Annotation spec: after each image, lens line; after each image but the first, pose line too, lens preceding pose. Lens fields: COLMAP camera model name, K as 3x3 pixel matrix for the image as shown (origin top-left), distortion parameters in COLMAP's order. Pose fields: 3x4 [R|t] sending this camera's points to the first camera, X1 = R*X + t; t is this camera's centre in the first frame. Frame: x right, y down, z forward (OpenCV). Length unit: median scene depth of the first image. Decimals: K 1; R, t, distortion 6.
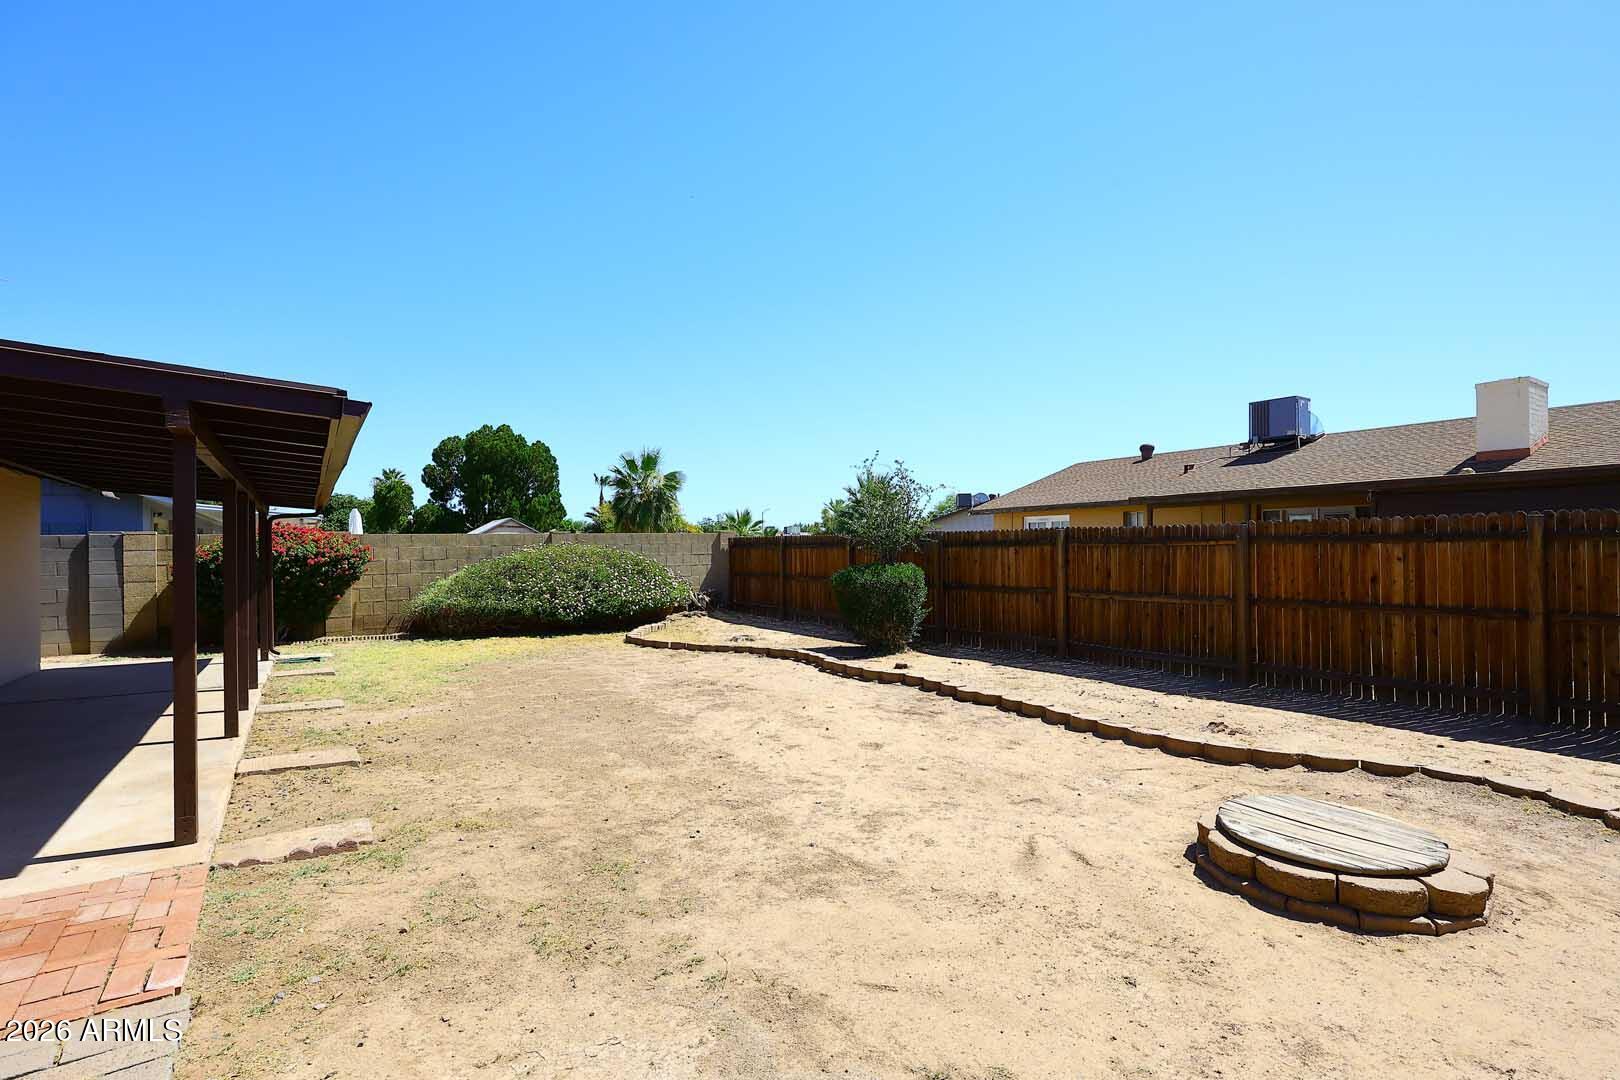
lens RADIAL K [[770.1, 0, 810.9], [0, 770.1, 548.8], [0, 0, 1]] dist [0.001978, -0.000151]
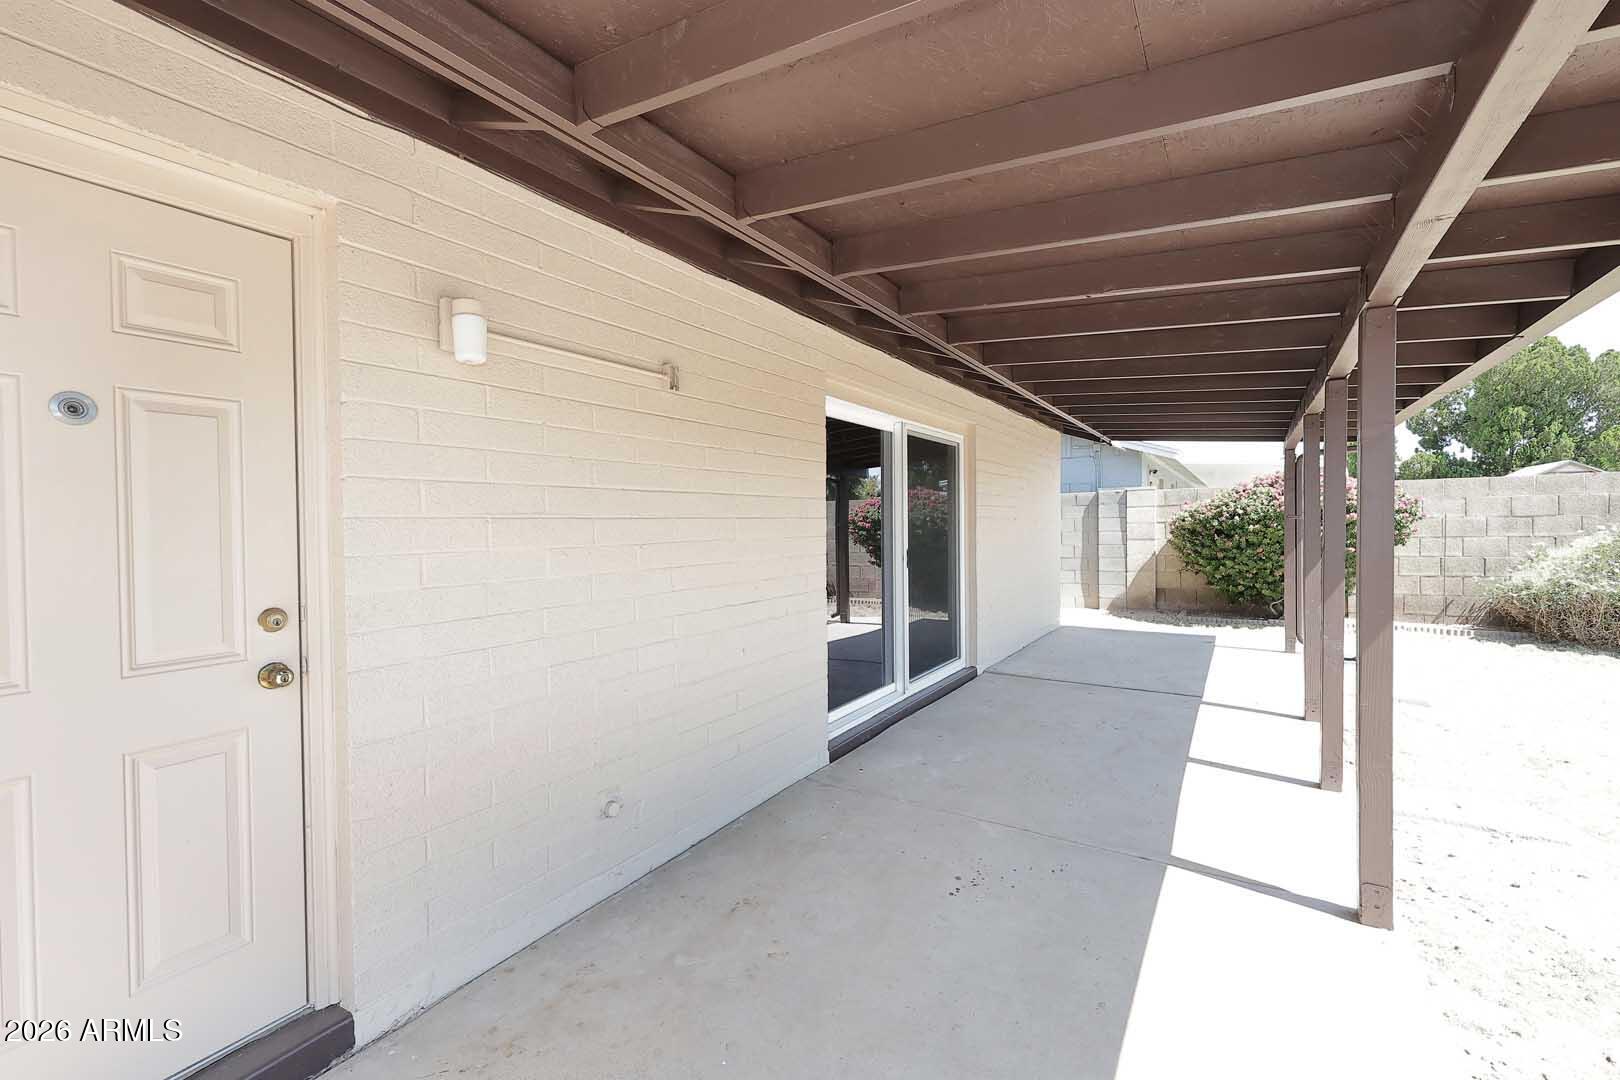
lens RADIAL K [[659.1, 0, 811.8], [0, 659.1, 541.3], [0, 0, 1]] dist [-0.000726, 0.000910]
pose [[0.401604, 0.028223, -0.915378, -0.282438], [0.011288, 0.999297, 0.035763, 0.010772], [0.915744, -0.024695, 0.401003, 0.295116]]
